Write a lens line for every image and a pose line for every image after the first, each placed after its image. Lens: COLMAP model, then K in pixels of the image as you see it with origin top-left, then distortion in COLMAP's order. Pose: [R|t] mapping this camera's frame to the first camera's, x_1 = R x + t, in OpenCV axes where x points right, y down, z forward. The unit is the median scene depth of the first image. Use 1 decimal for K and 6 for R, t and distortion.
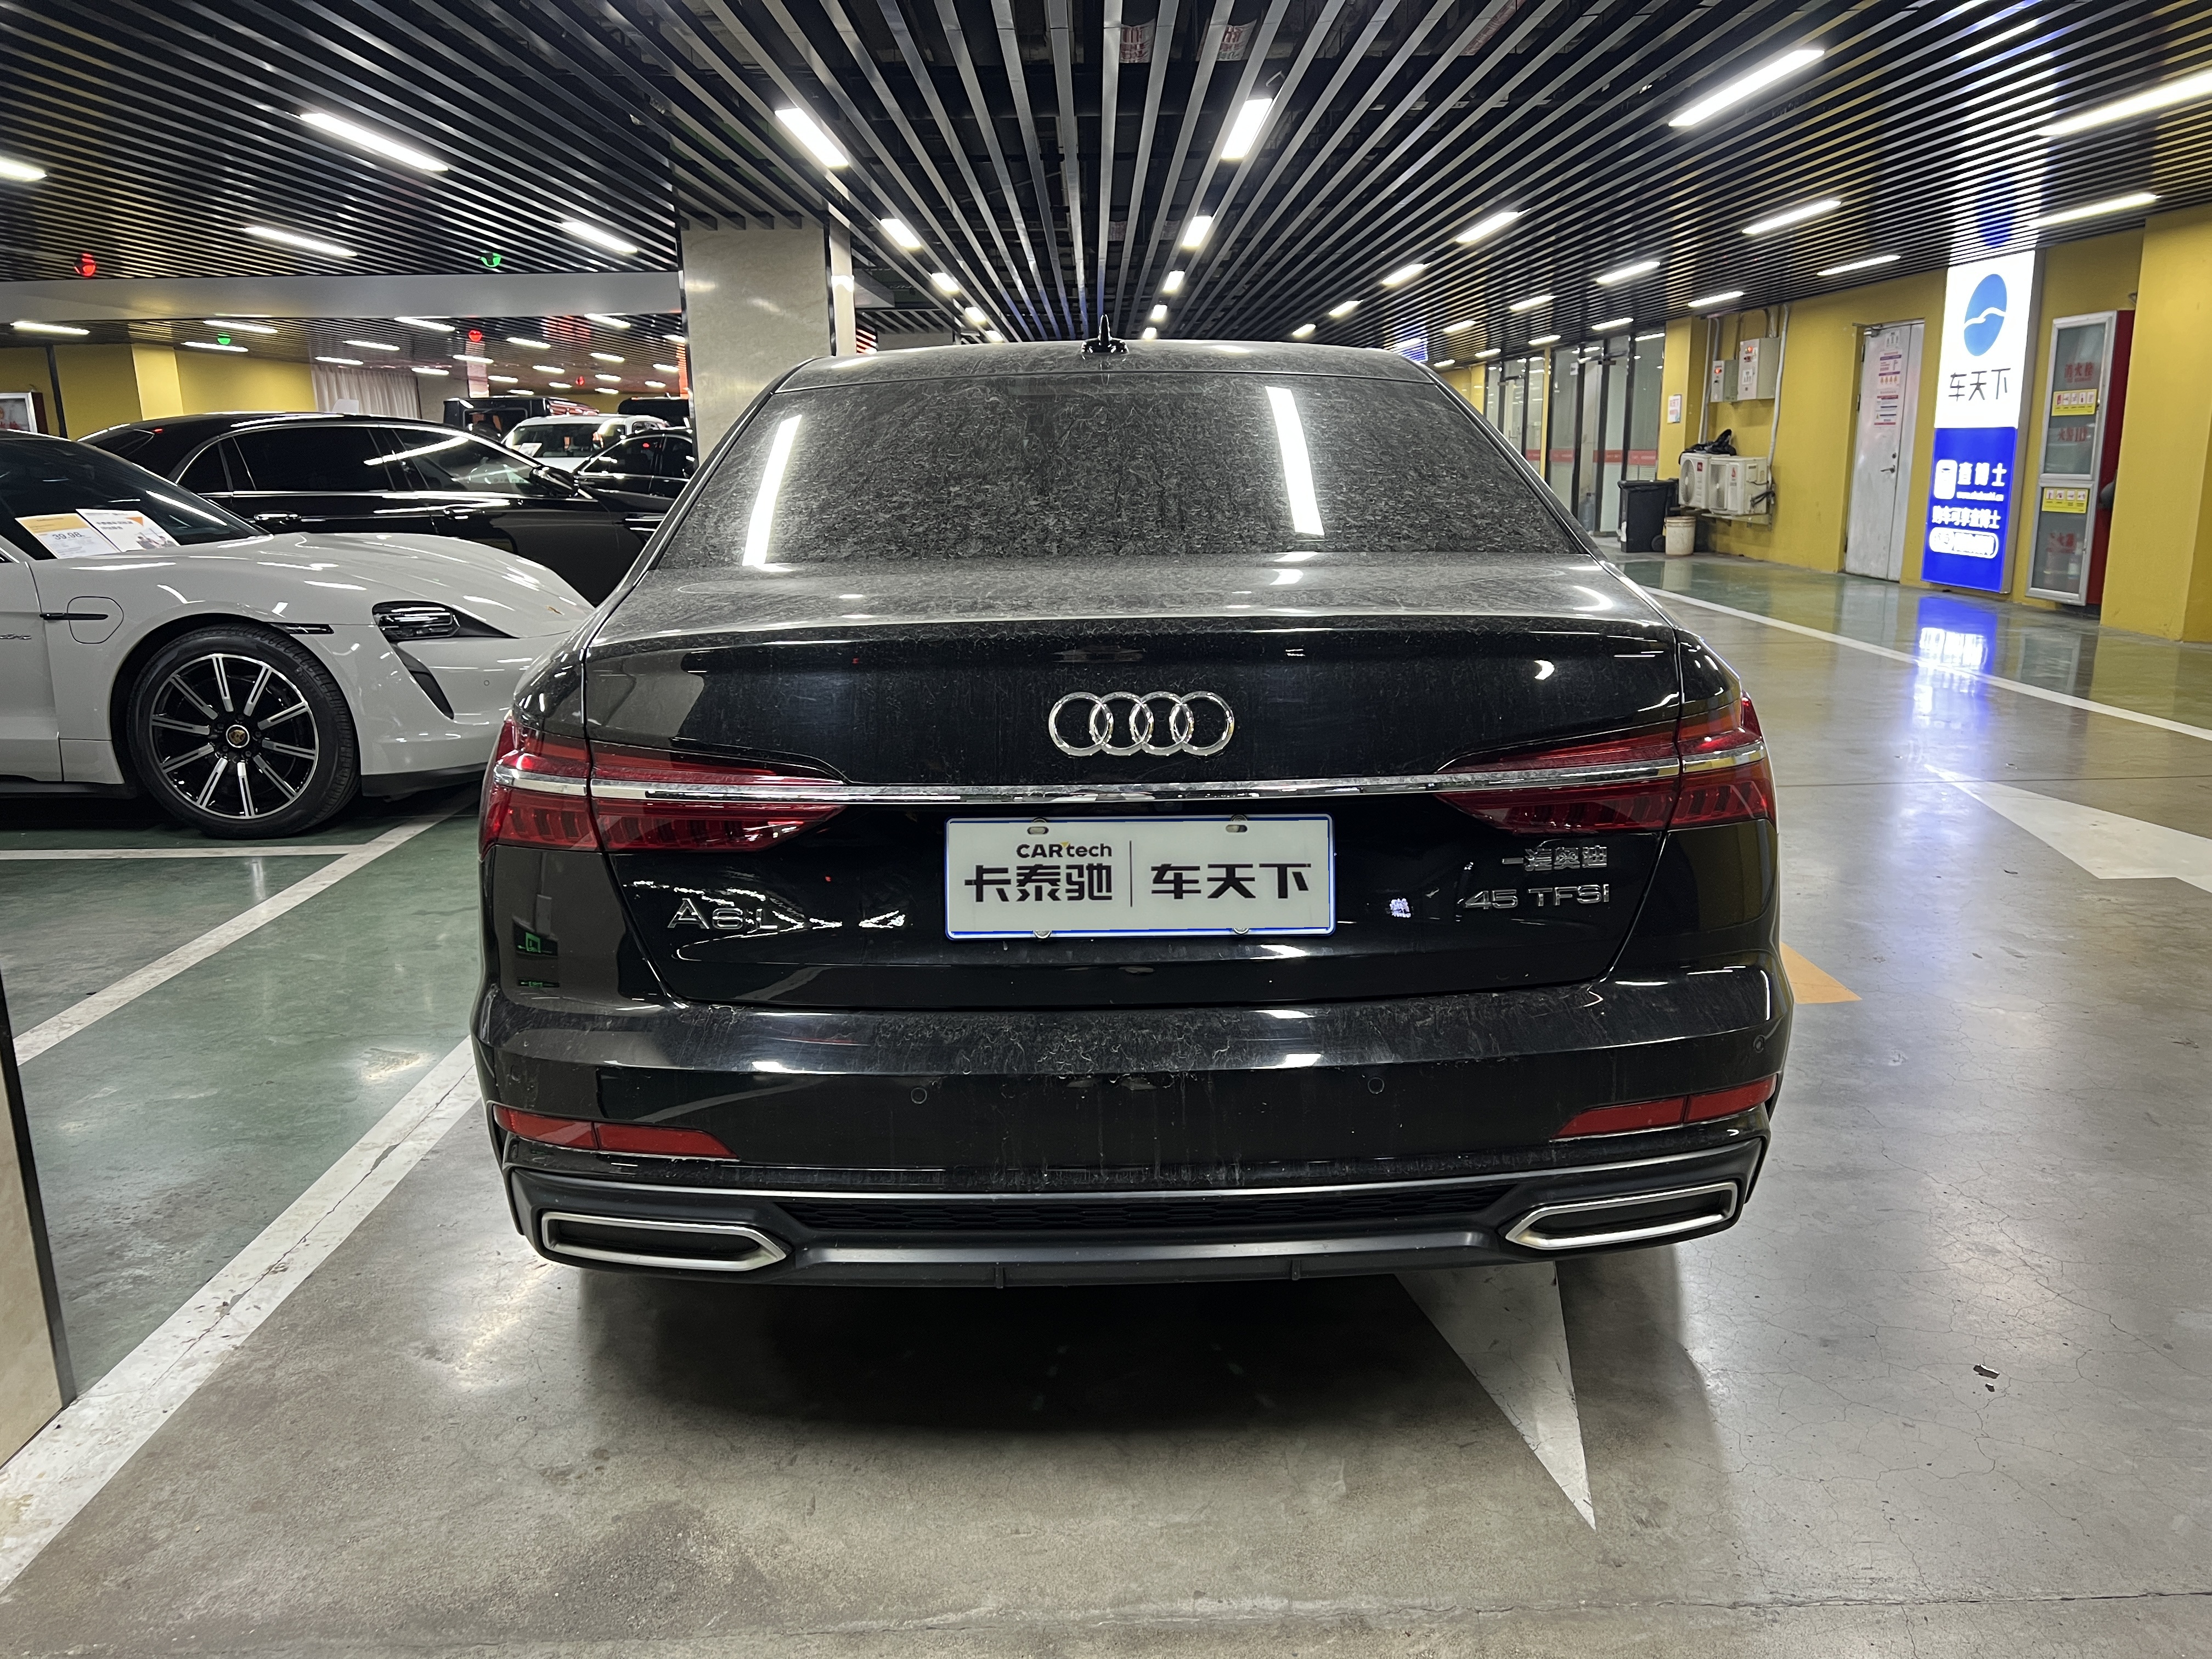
lens RADIAL K [[1661.6, 0, 1105.2], [0, 1661.6, 837.1], [0, 0, 1]] dist [0.056848, -0.076400]
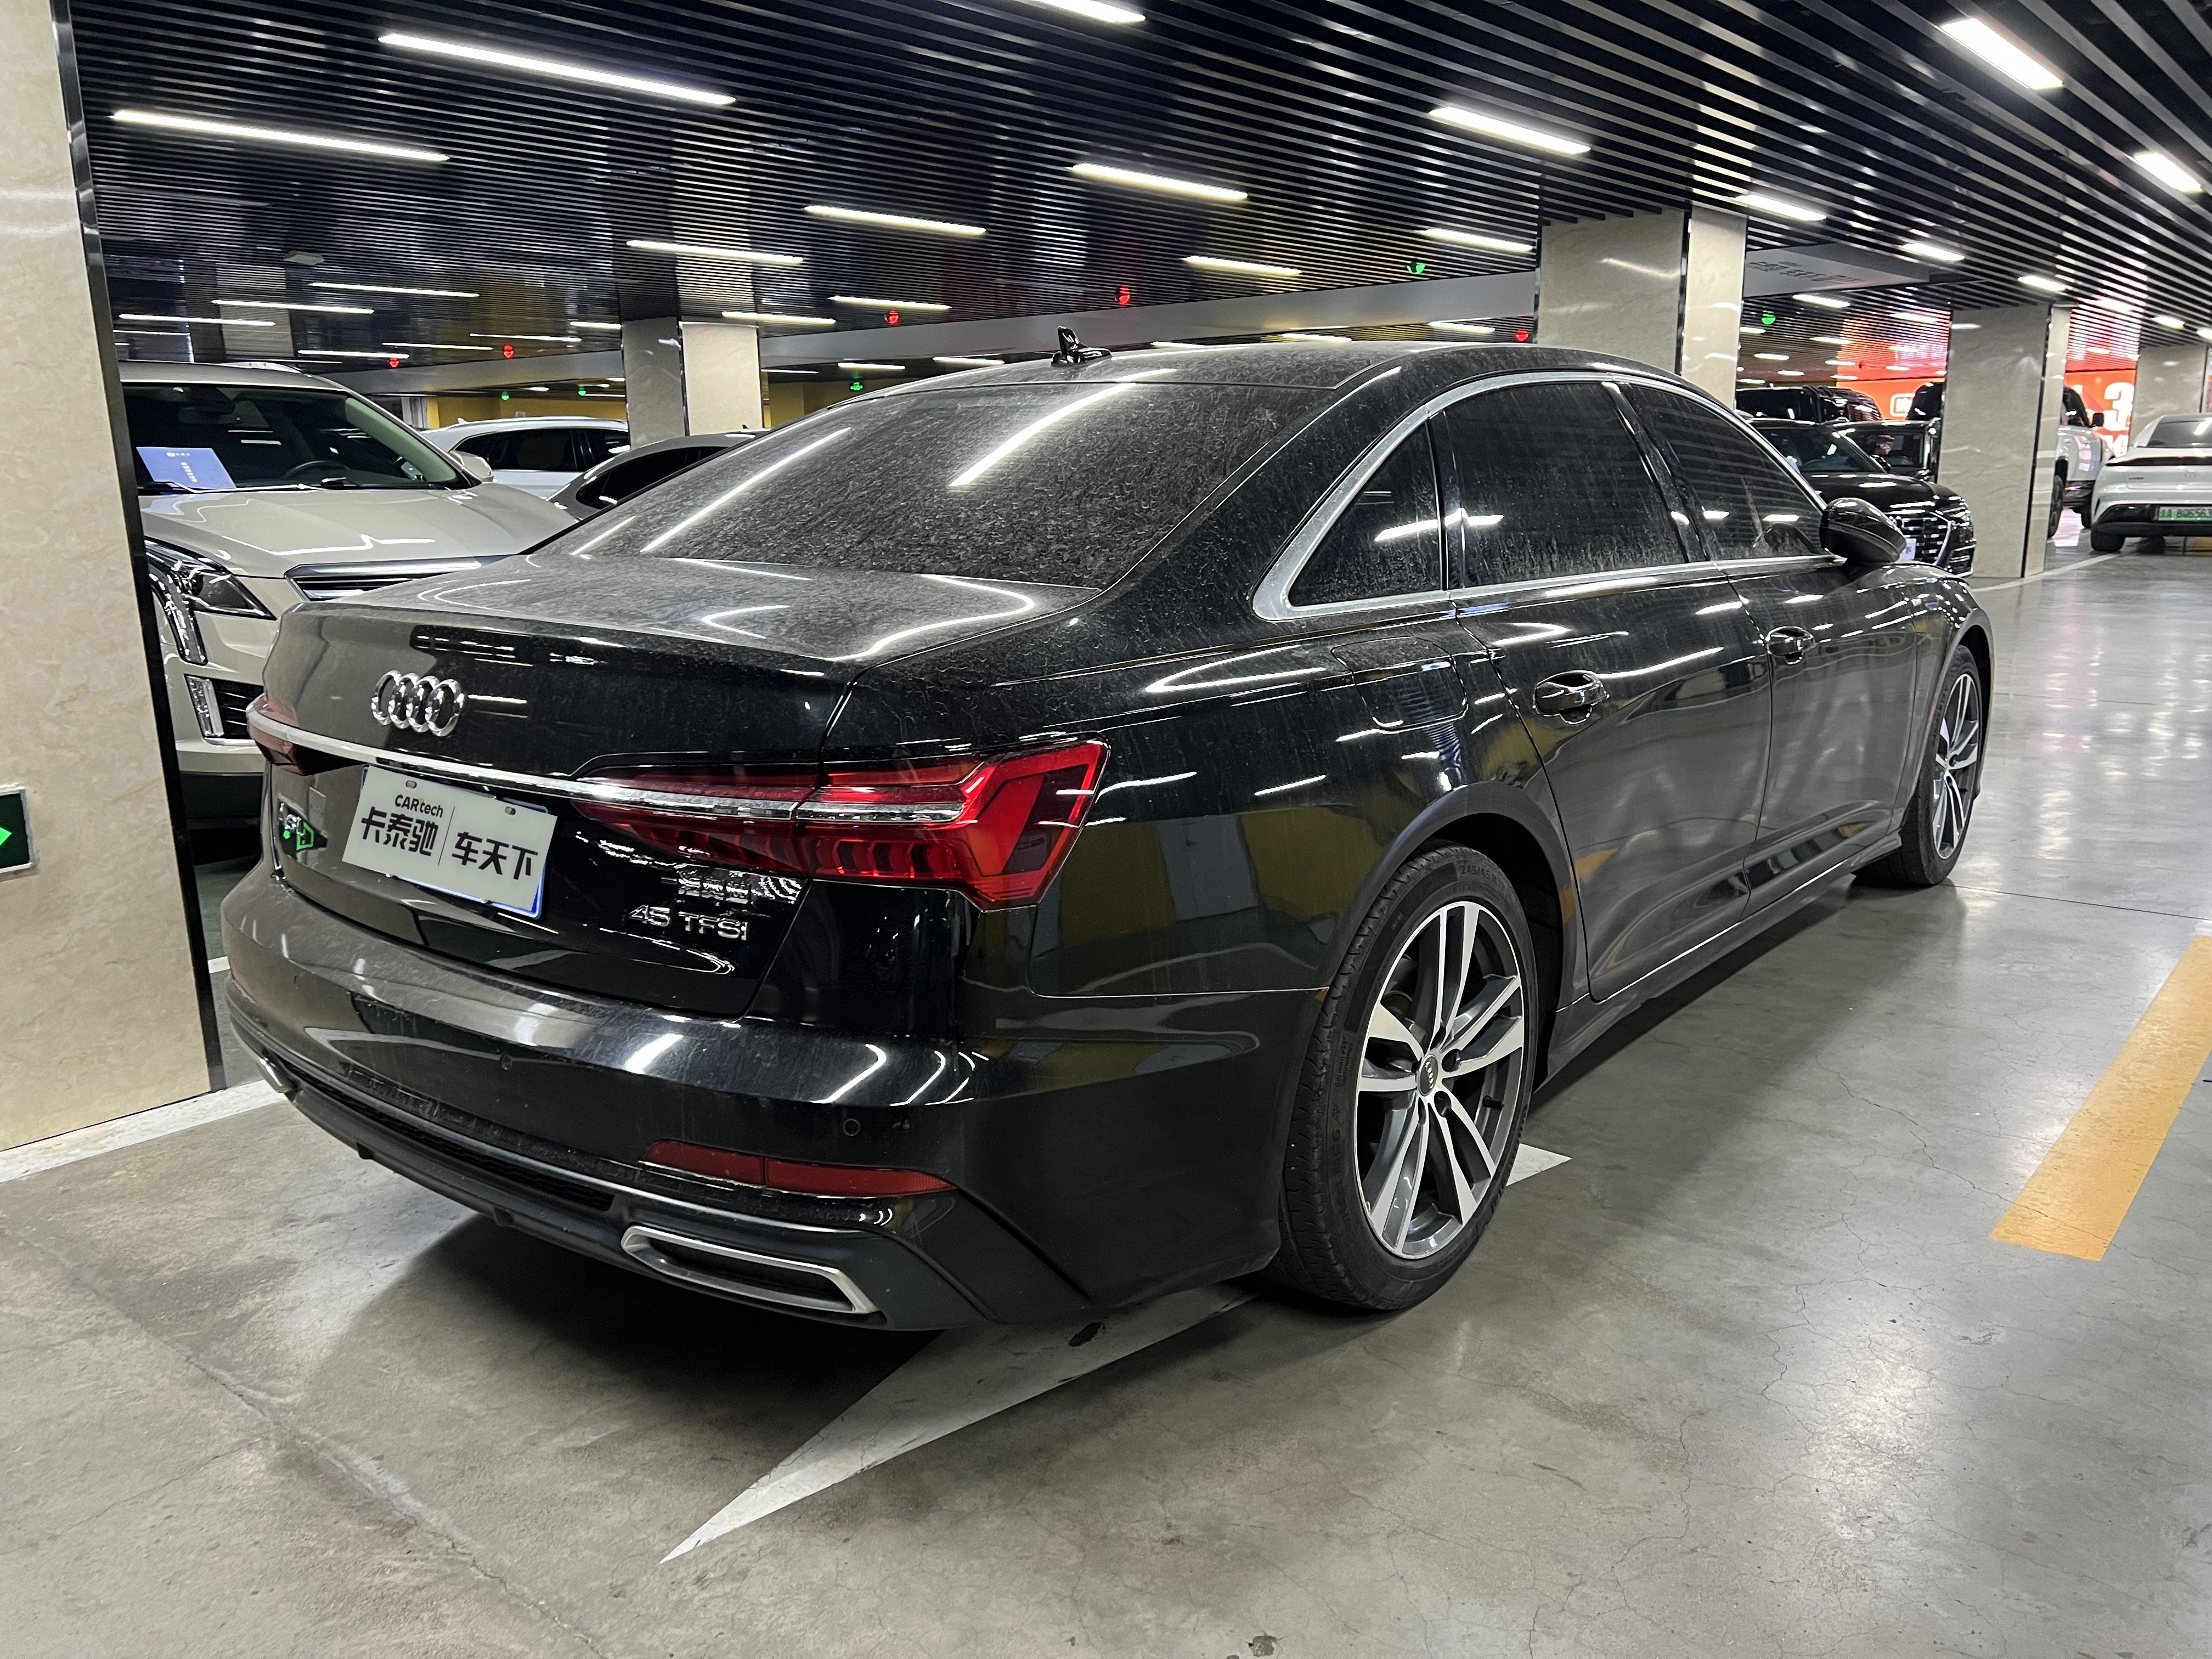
lens RADIAL K [[1661.6, 0, 1125.6], [0, 1661.6, 830.4], [0, 0, 1]] dist [0.056848, -0.076400]
pose [[0.763159, 0.147515, -0.629149, 1.098091], [-0.146146, 0.987770, 0.054325, -0.112778], [0.629468, 0.050489, 0.775384, 0.397317]]
